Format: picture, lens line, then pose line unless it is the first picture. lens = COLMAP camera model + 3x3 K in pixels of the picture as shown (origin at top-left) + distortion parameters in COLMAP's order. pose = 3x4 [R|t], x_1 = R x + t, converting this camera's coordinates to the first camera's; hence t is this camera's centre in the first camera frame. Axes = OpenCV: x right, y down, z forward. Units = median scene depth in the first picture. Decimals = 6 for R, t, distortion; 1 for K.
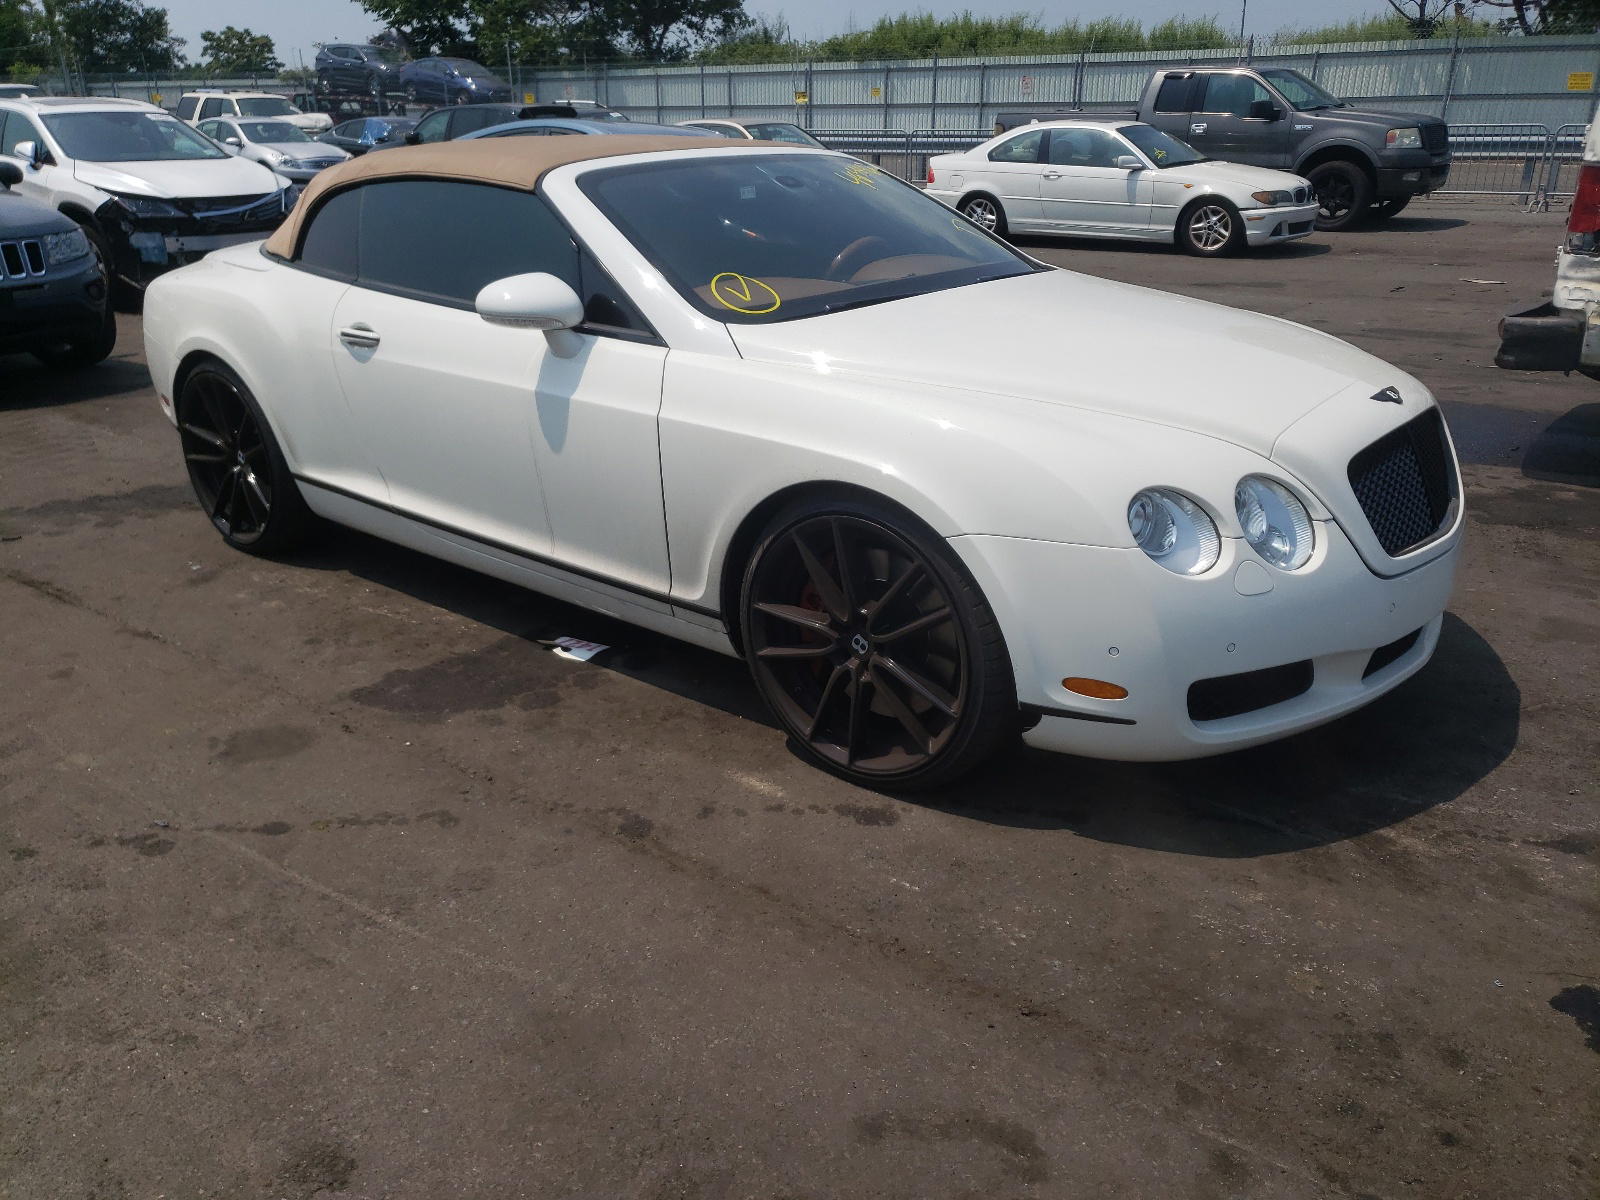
lens RADIAL K [[1205.1, 0, 809.4], [0, 1205.1, 609.3], [0, 0, 1]] dist [0.038855, -0.011872]
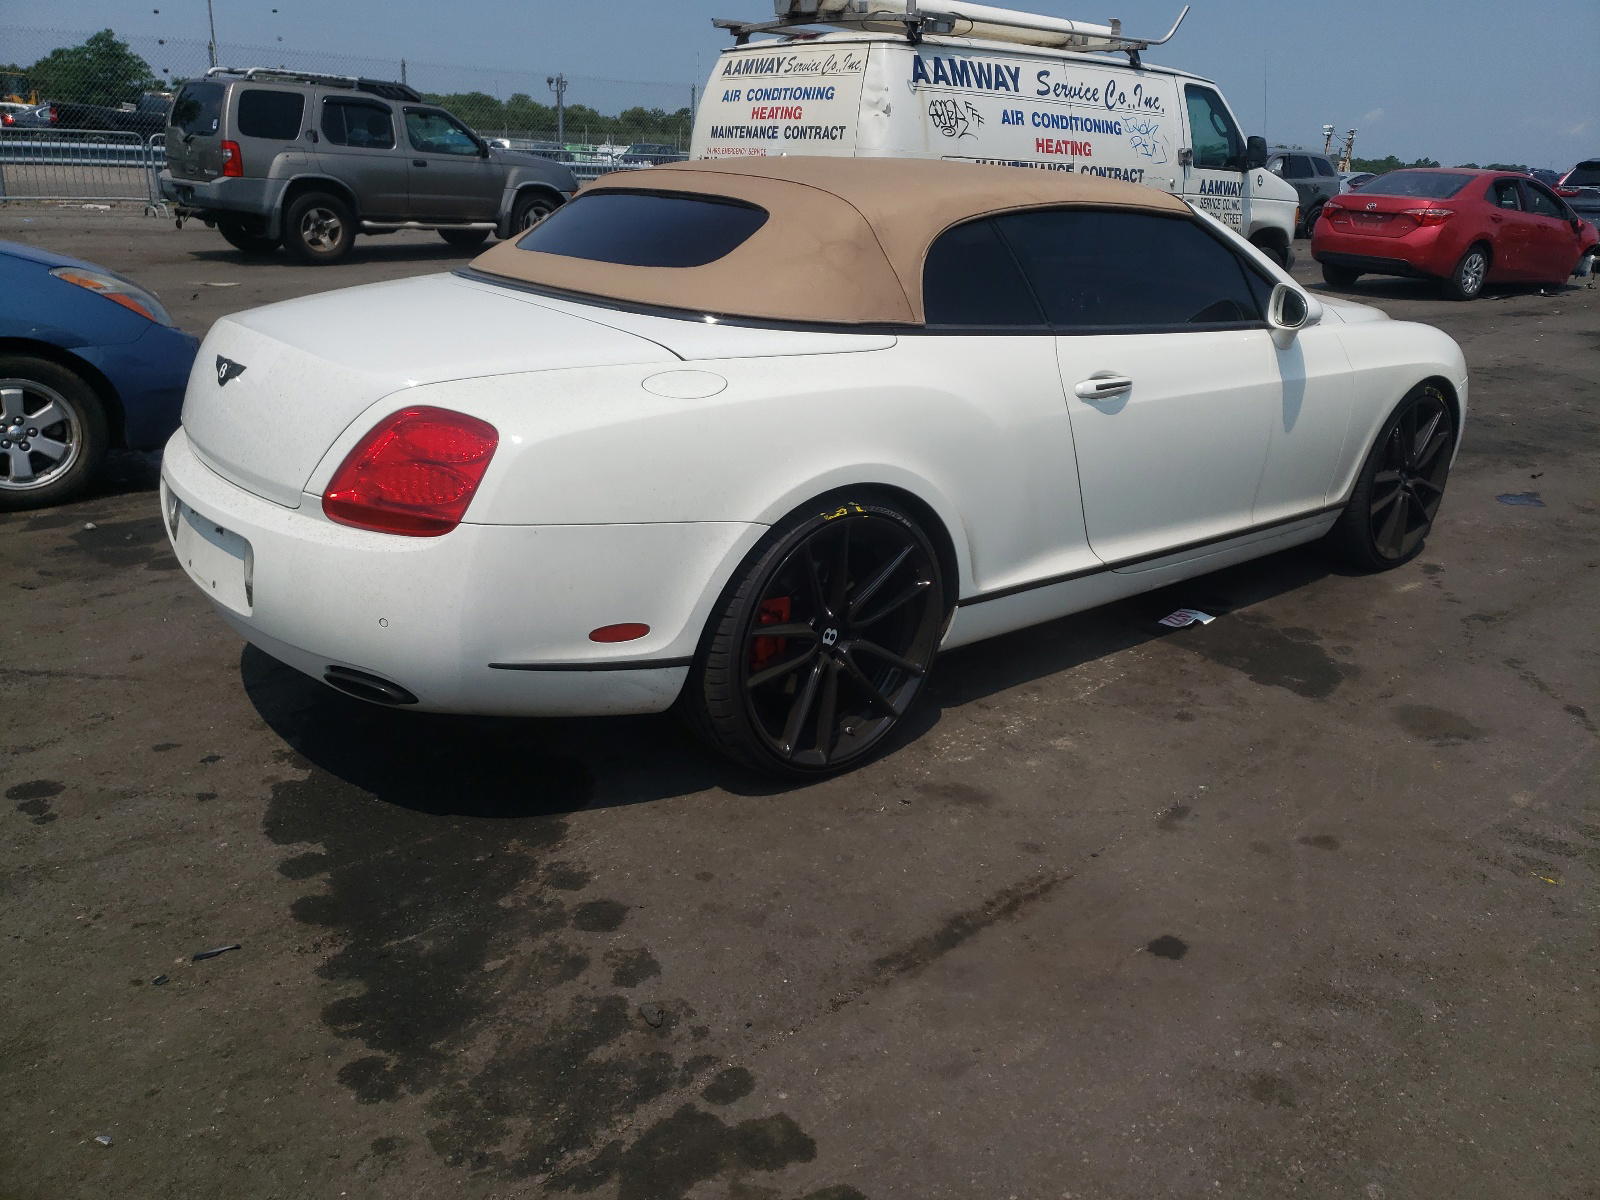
lens RADIAL K [[1205.1, 0, 809.4], [0, 1205.1, 590.3], [0, 0, 1]] dist [0.038855, -0.011872]
pose [[0.185735, -0.307494, 0.933247, -1.218169], [0.319283, 0.917121, 0.238637, -0.349466], [-0.929280, 0.253646, 0.268519, 0.948853]]
